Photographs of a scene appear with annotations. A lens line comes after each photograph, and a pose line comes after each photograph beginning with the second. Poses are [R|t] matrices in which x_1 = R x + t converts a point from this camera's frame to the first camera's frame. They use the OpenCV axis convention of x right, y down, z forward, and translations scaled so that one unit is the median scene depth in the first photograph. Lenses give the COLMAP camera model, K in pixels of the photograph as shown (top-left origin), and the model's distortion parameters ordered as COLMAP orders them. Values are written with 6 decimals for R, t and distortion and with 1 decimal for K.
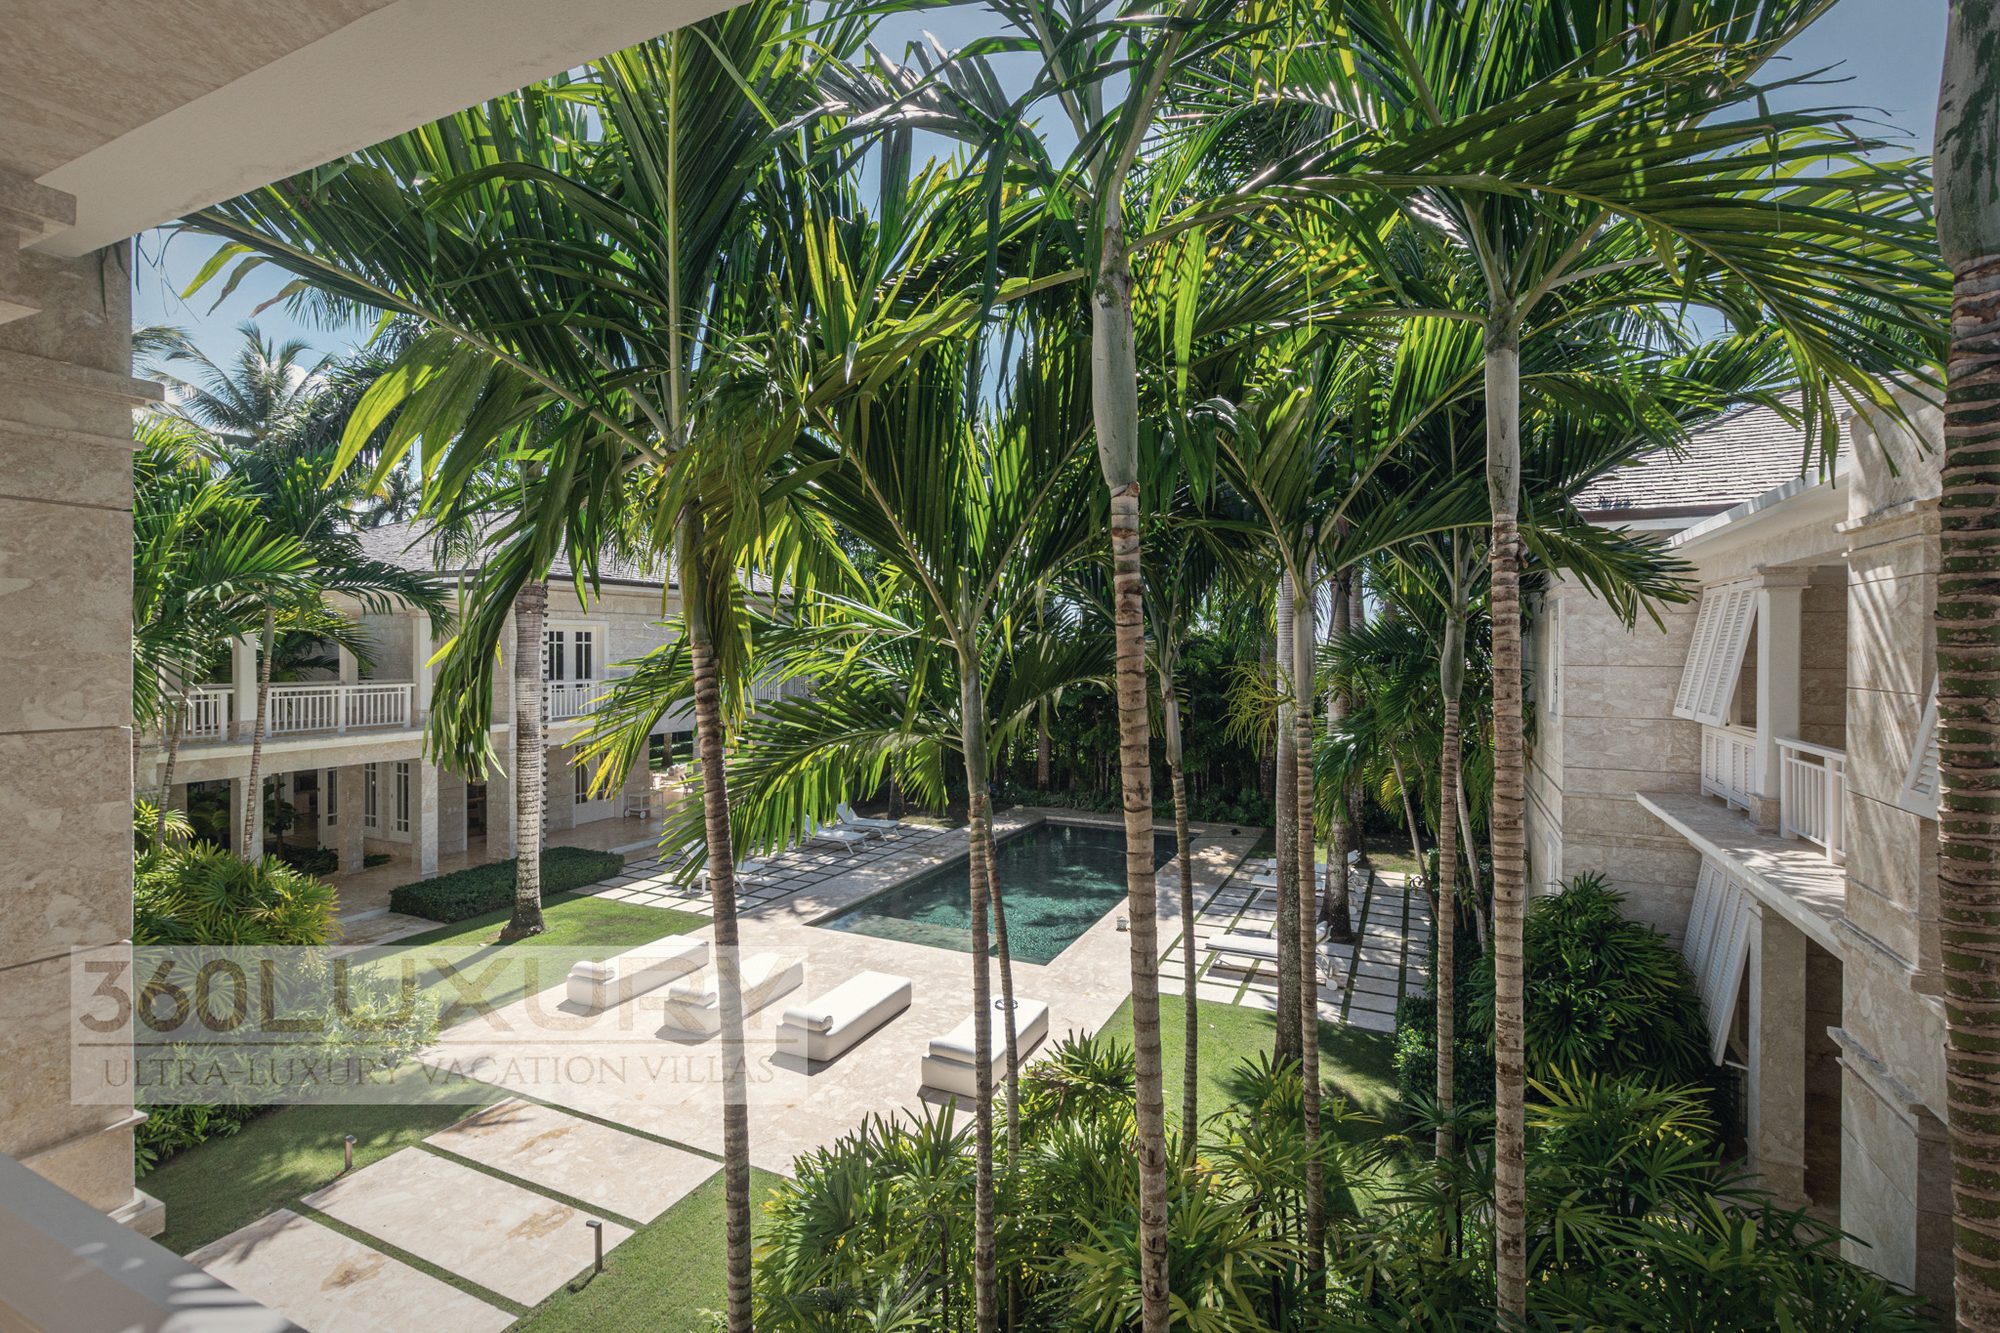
lens RADIAL K [[848.4, 0, 952.0], [0, 848.4, 666.4], [0, 0, 1]] dist [-0.001473, -0.000380]
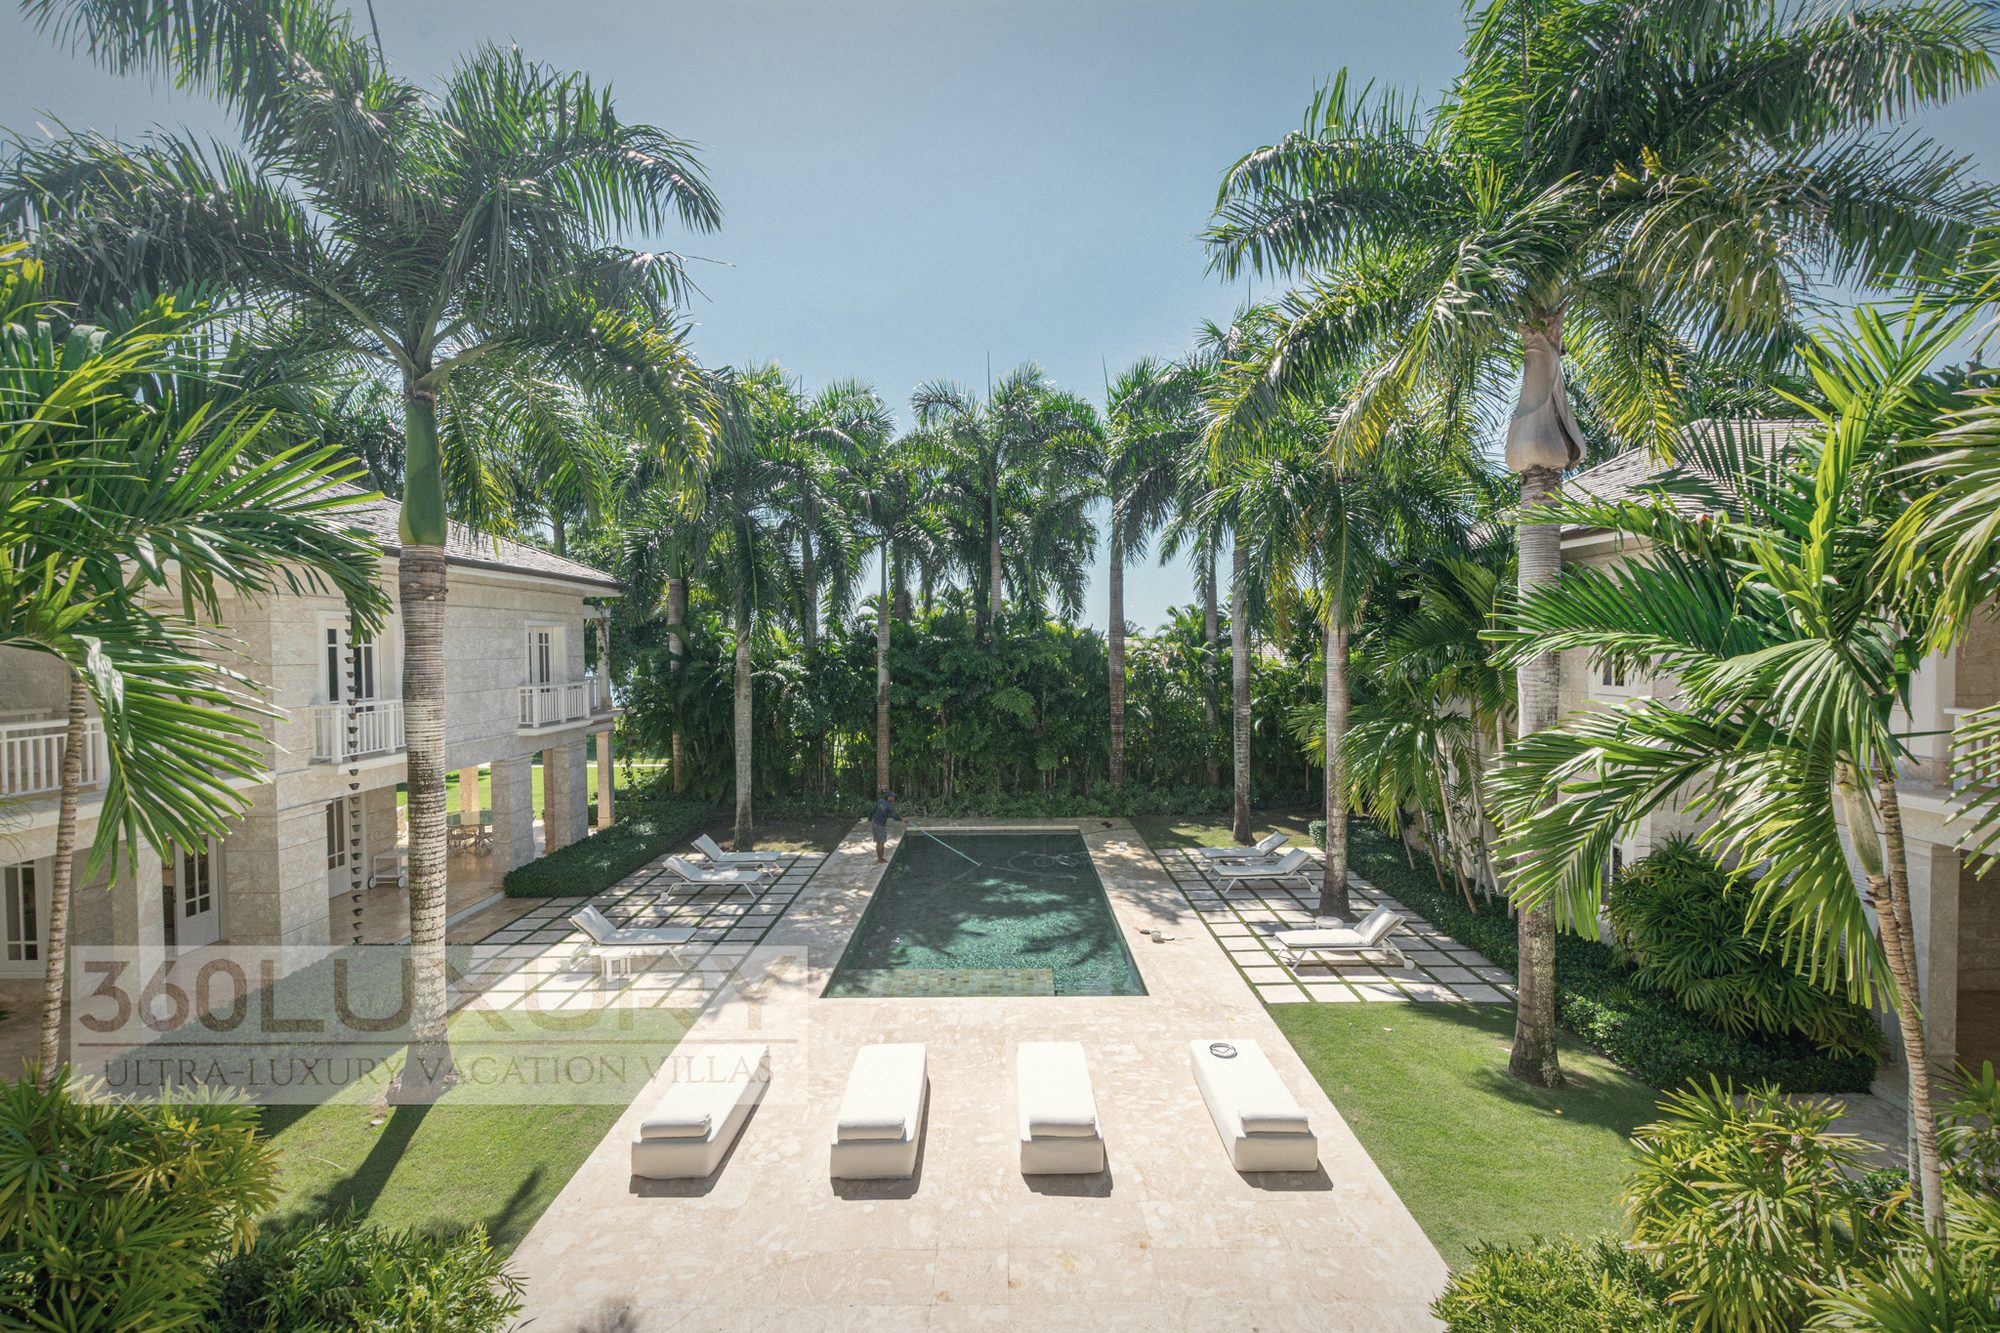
lens RADIAL K [[848.4, 0, 952.0], [0, 848.4, 666.4], [0, 0, 1]] dist [-0.001473, -0.000380]
pose [[0.904711, -0.018884, 0.425606, -0.376231], [0.018716, 0.999814, 0.004576, -0.006766], [-0.425614, 0.003826, 0.904897, 0.215728]]
